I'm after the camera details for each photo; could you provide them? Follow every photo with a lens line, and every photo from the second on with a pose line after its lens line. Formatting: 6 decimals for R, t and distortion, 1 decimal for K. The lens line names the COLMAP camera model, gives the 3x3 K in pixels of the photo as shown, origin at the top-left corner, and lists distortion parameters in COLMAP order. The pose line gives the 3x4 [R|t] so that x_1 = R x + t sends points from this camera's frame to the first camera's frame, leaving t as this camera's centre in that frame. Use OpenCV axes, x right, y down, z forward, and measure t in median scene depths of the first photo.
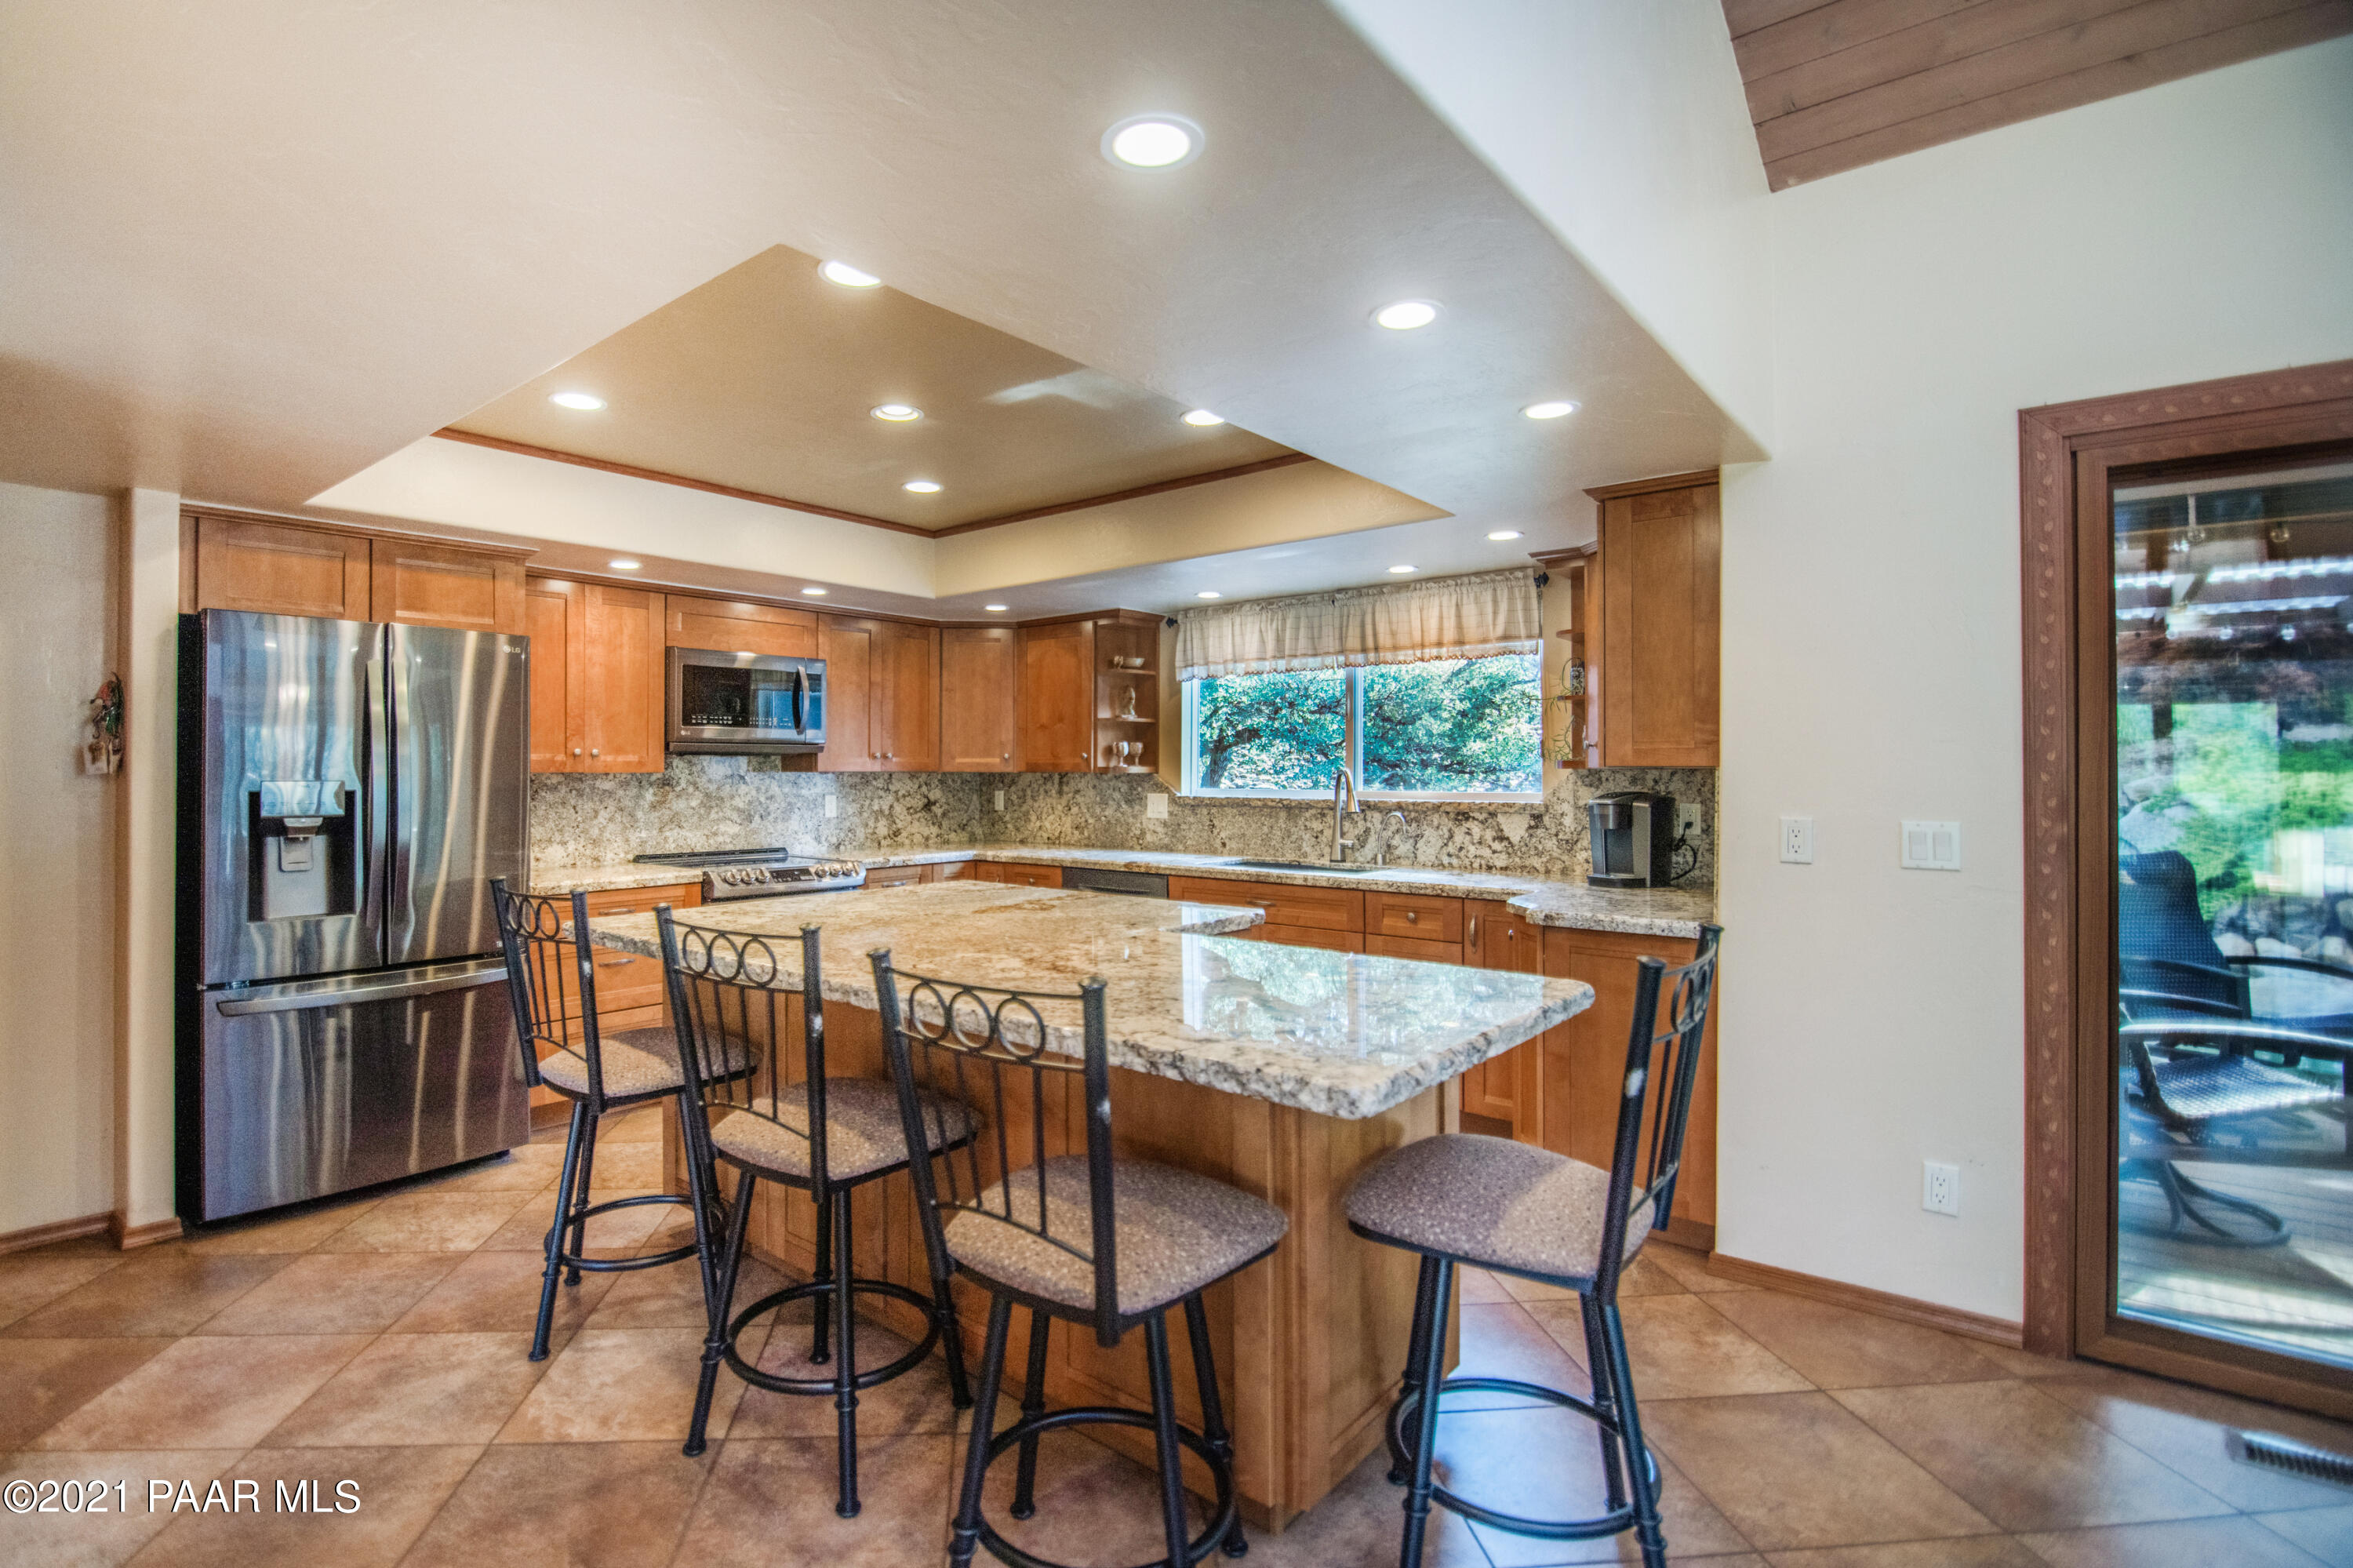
lens RADIAL K [[1125.4, 0, 1174.7], [0, 1125.4, 771.6], [0, 0, 1]] dist [0.003499, -0.001428]
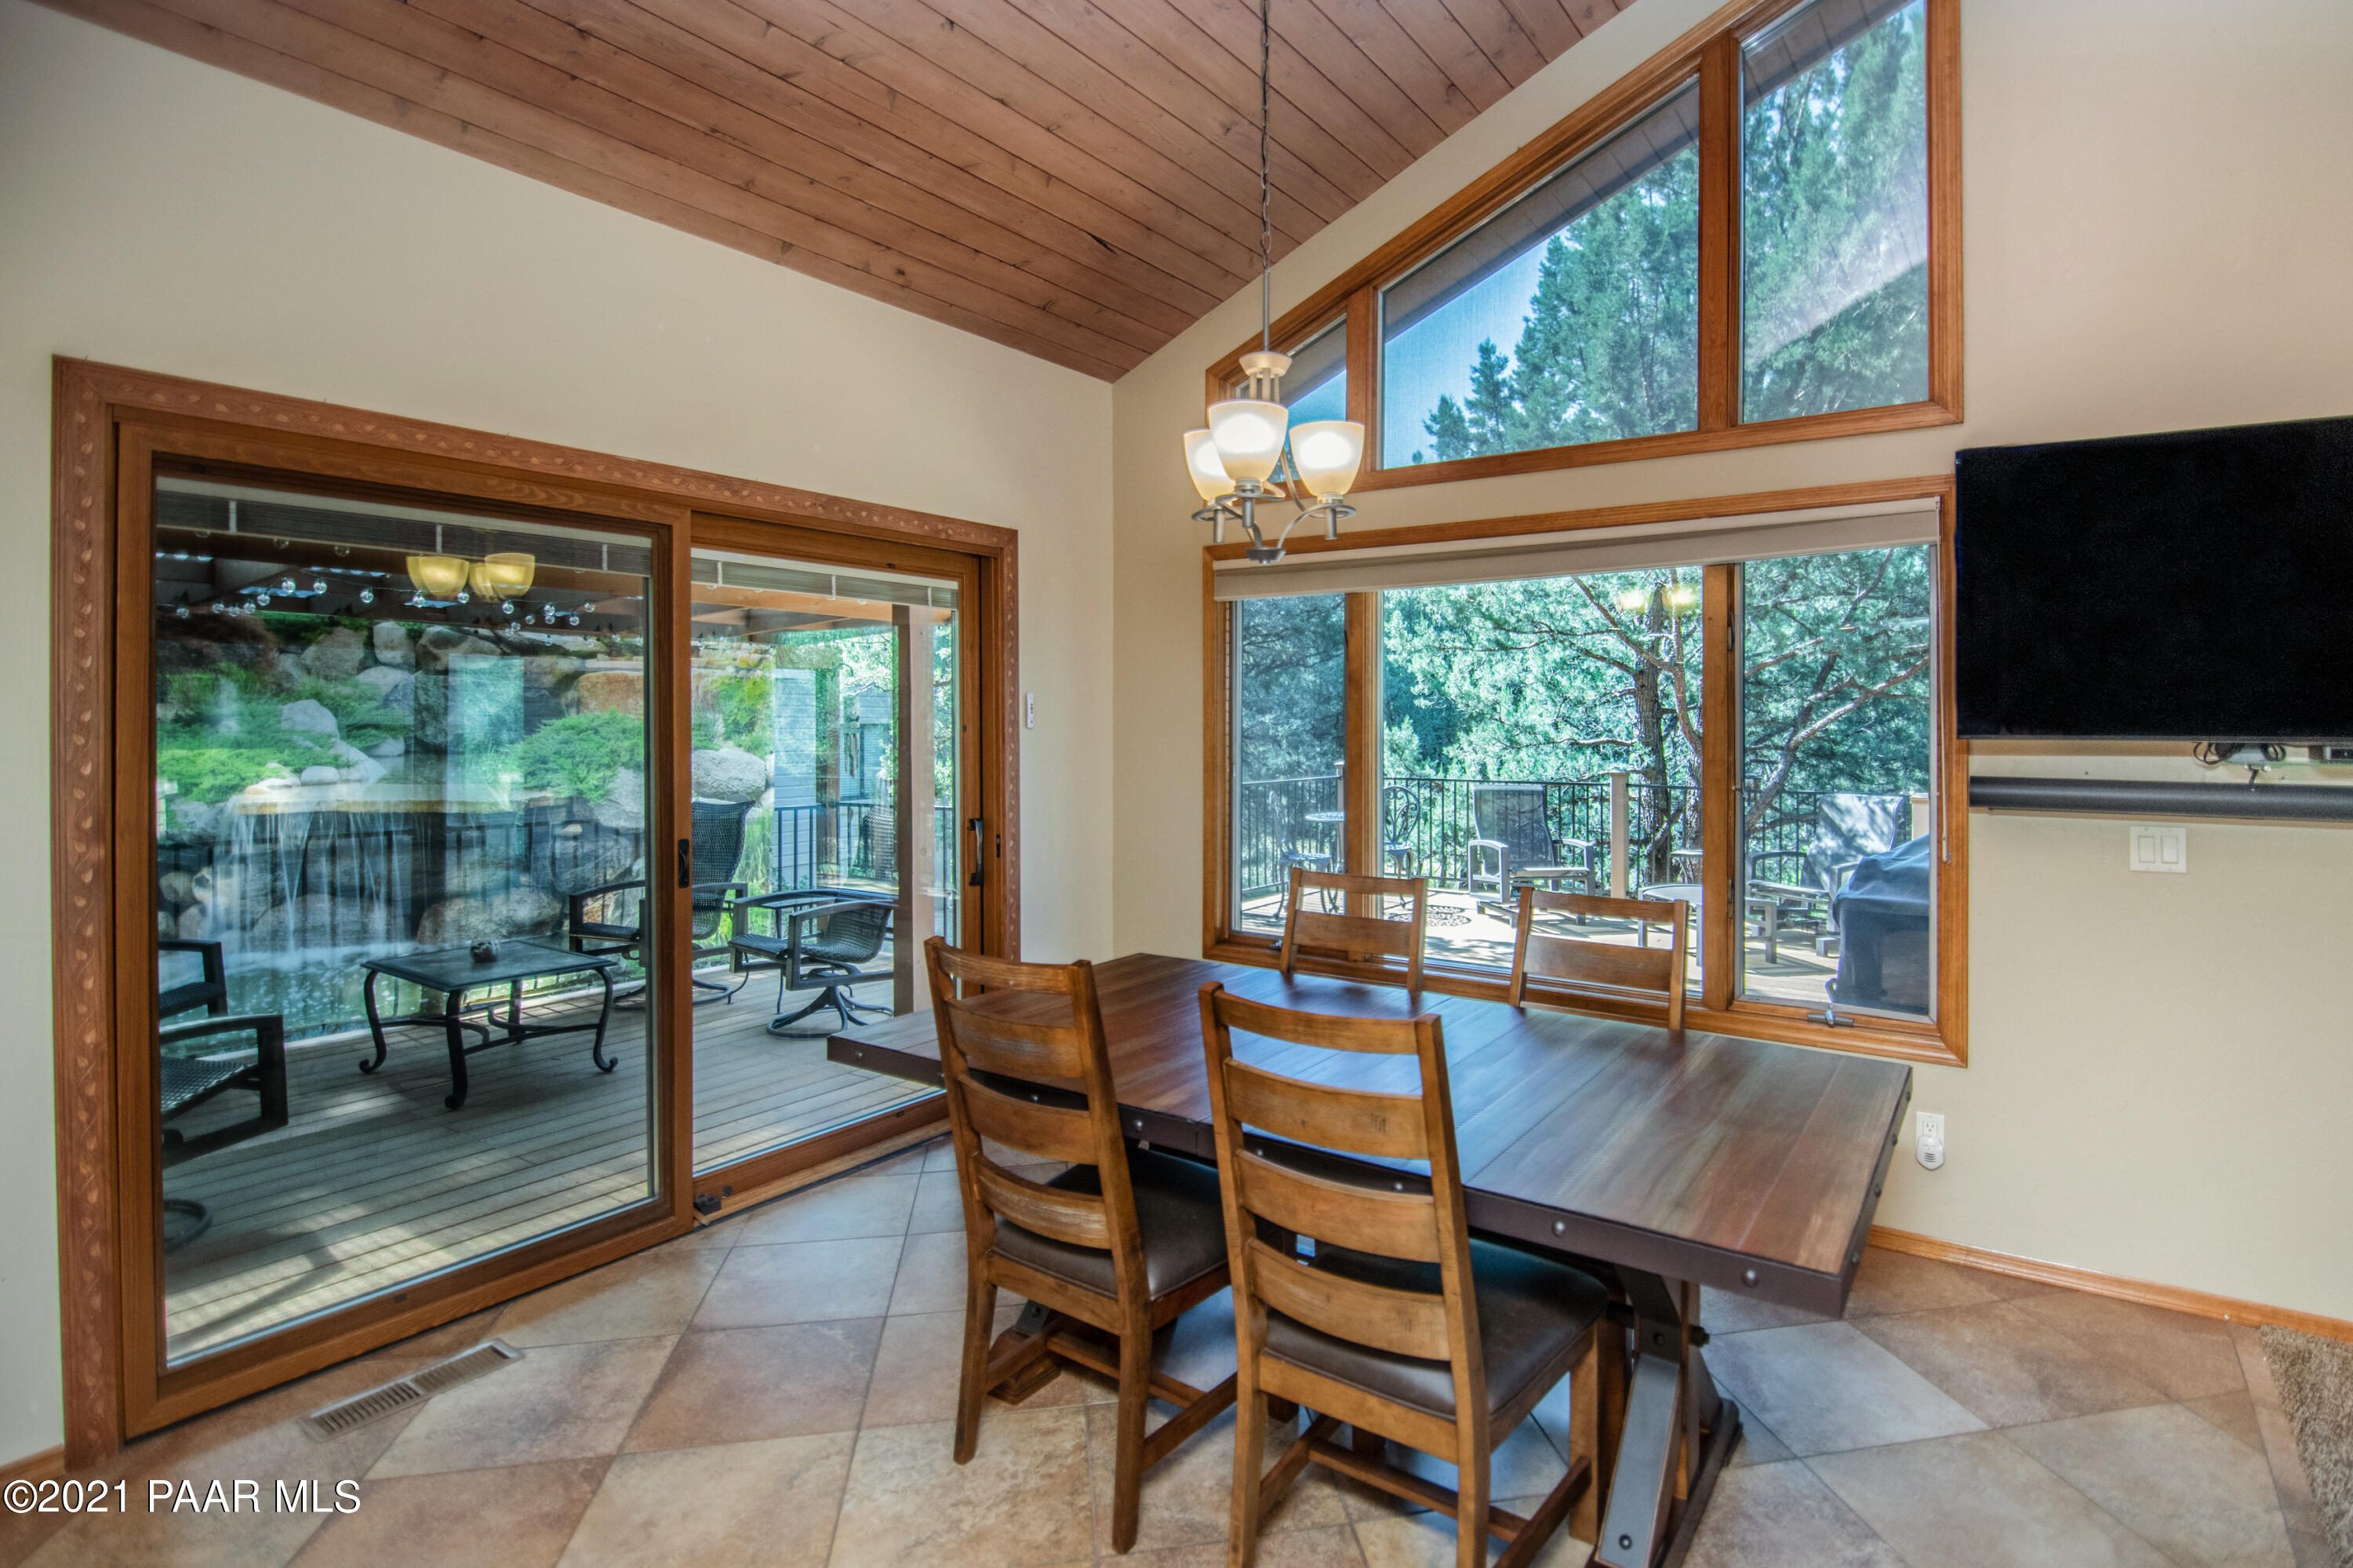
lens RADIAL K [[1203.0, 0, 1171.6], [0, 1203.0, 722.8], [0, 0, 1]] dist [-0.007798, -0.001716]
pose [[-0.053212, -0.005589, 0.998568, -0.121596], [0.001576, 0.999983, 0.005681, -0.036641], [-0.998582, 0.001876, -0.053202, 0.154350]]
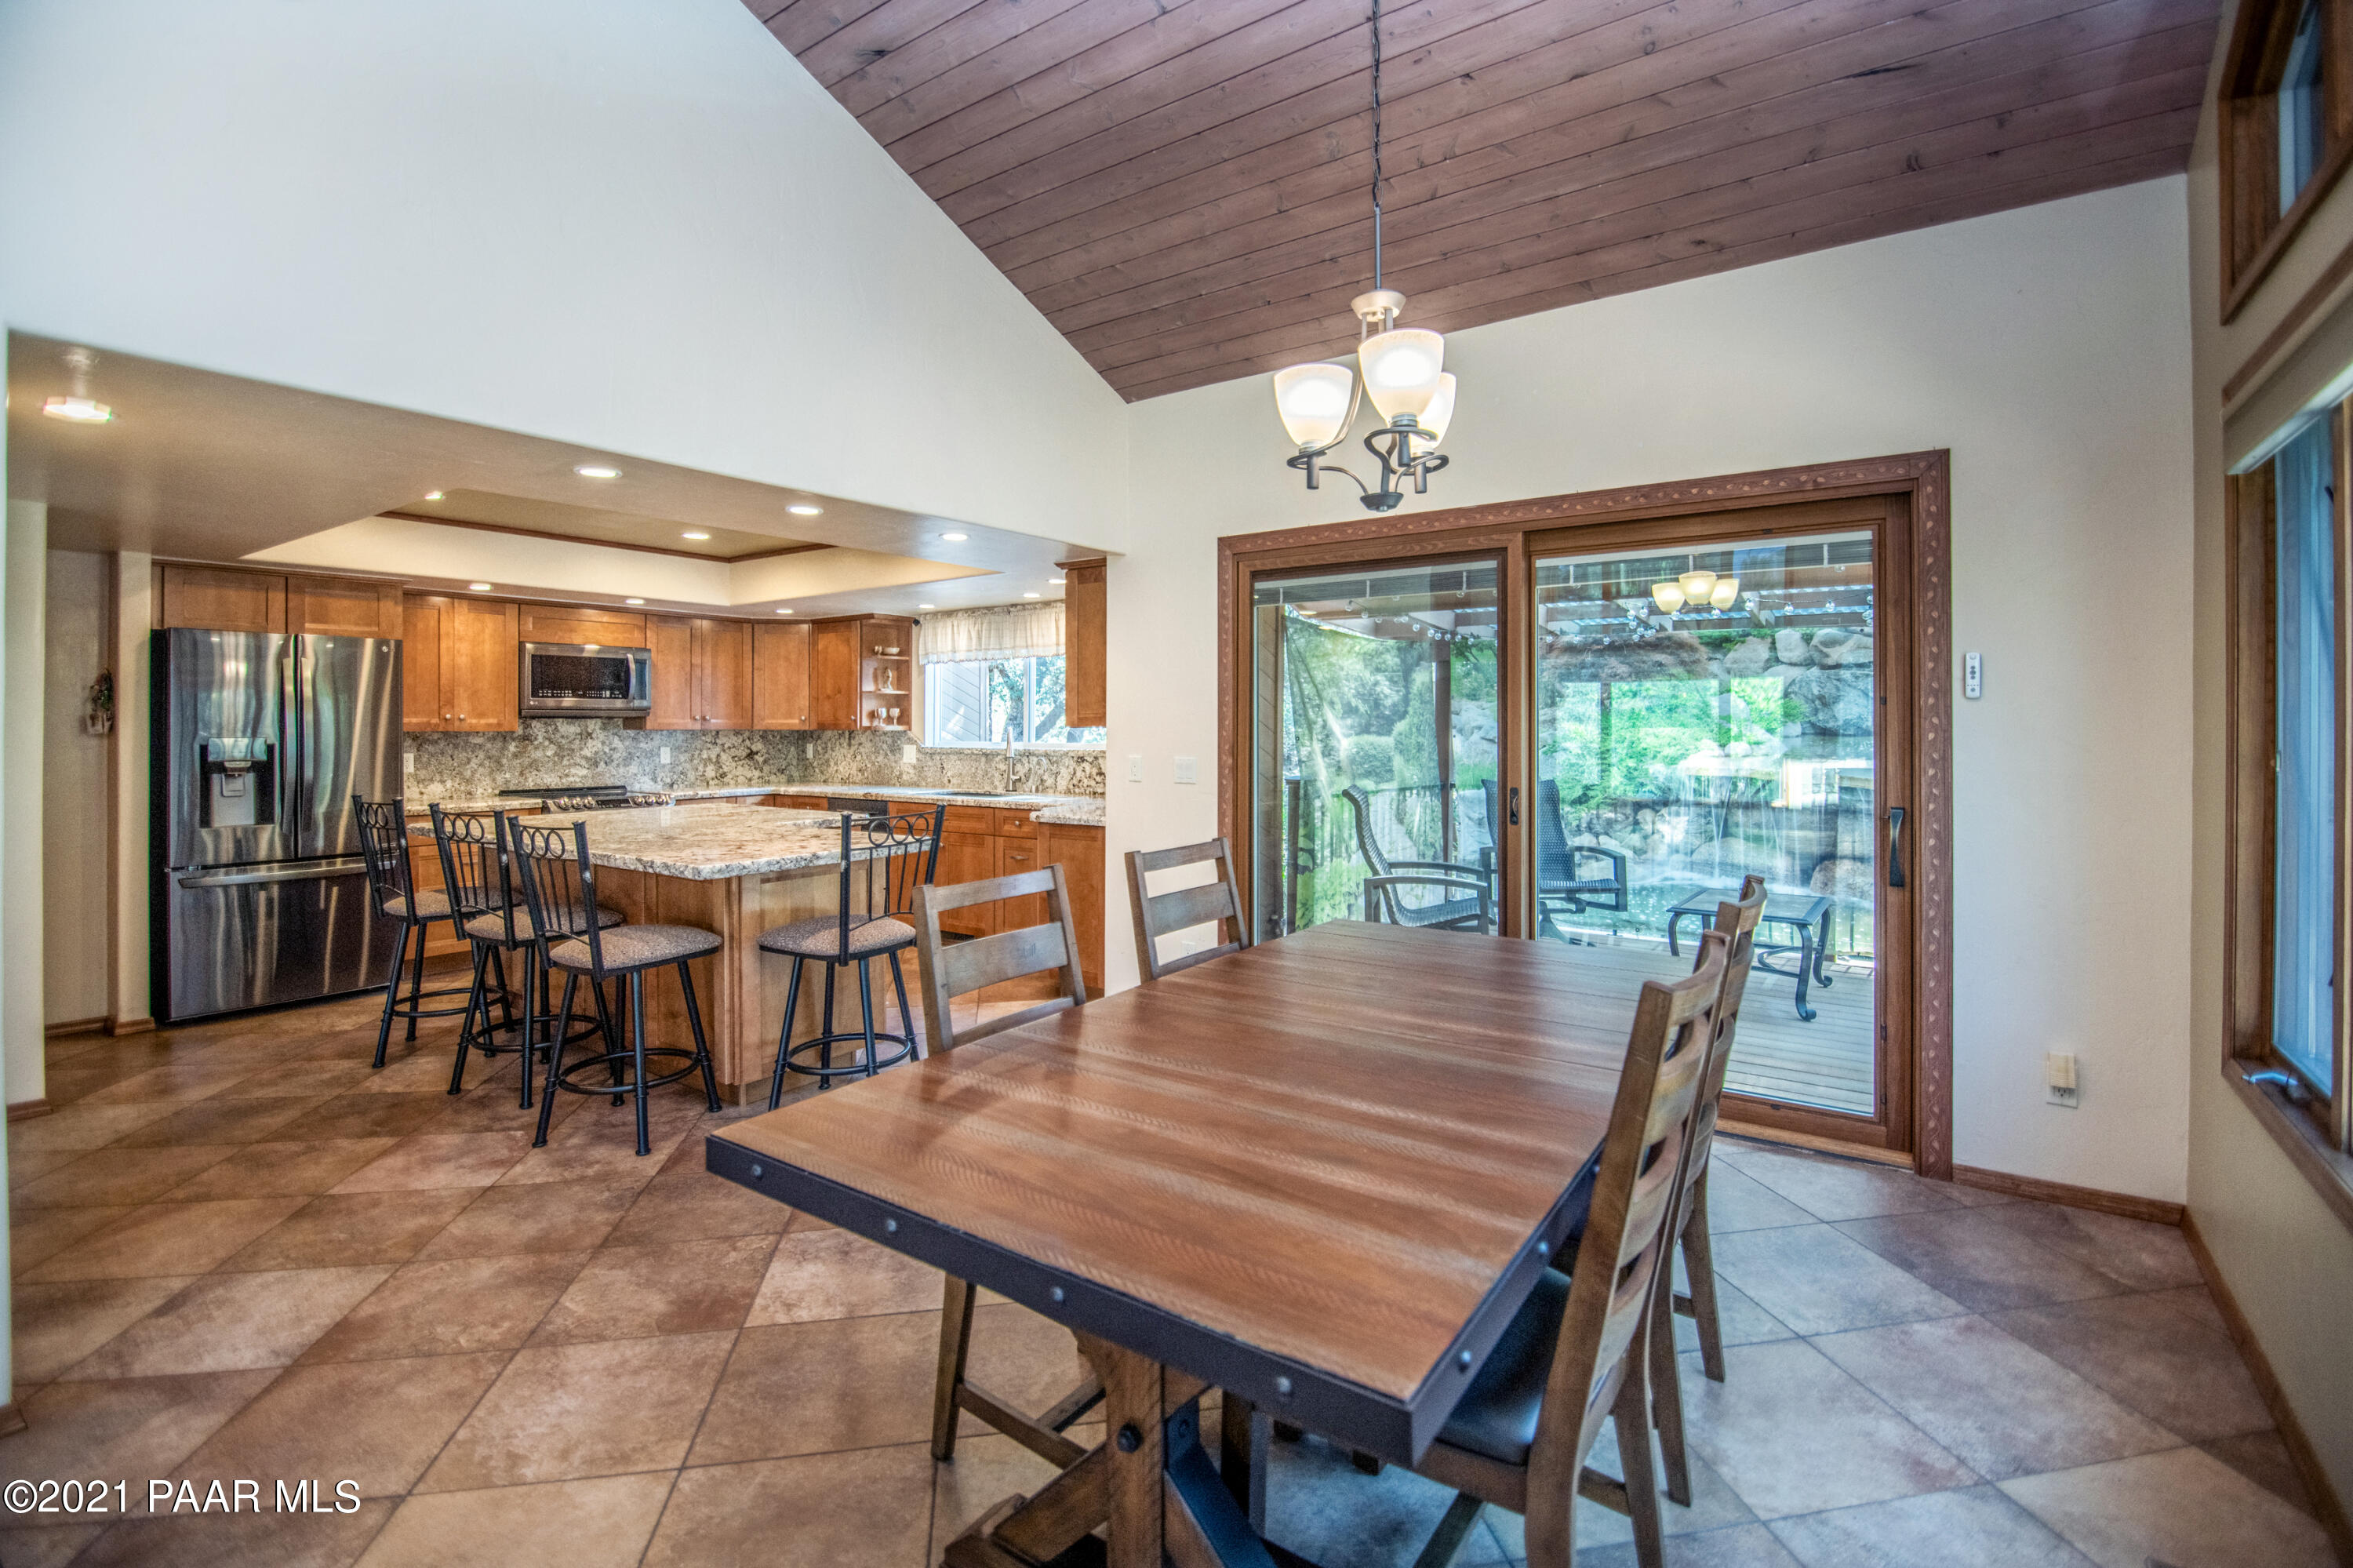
lens RADIAL K [[1043.6, 0, 1230.9], [0, 1043.6, 729.9], [0, 0, 1]] dist [-0.001842, -0.000763]
pose [[0.996074, -0.001771, 0.088510, 0.425673], [0.001512, 0.999994, 0.002996, -0.004052], [-0.088515, -0.002851, 0.996071, -0.505307]]
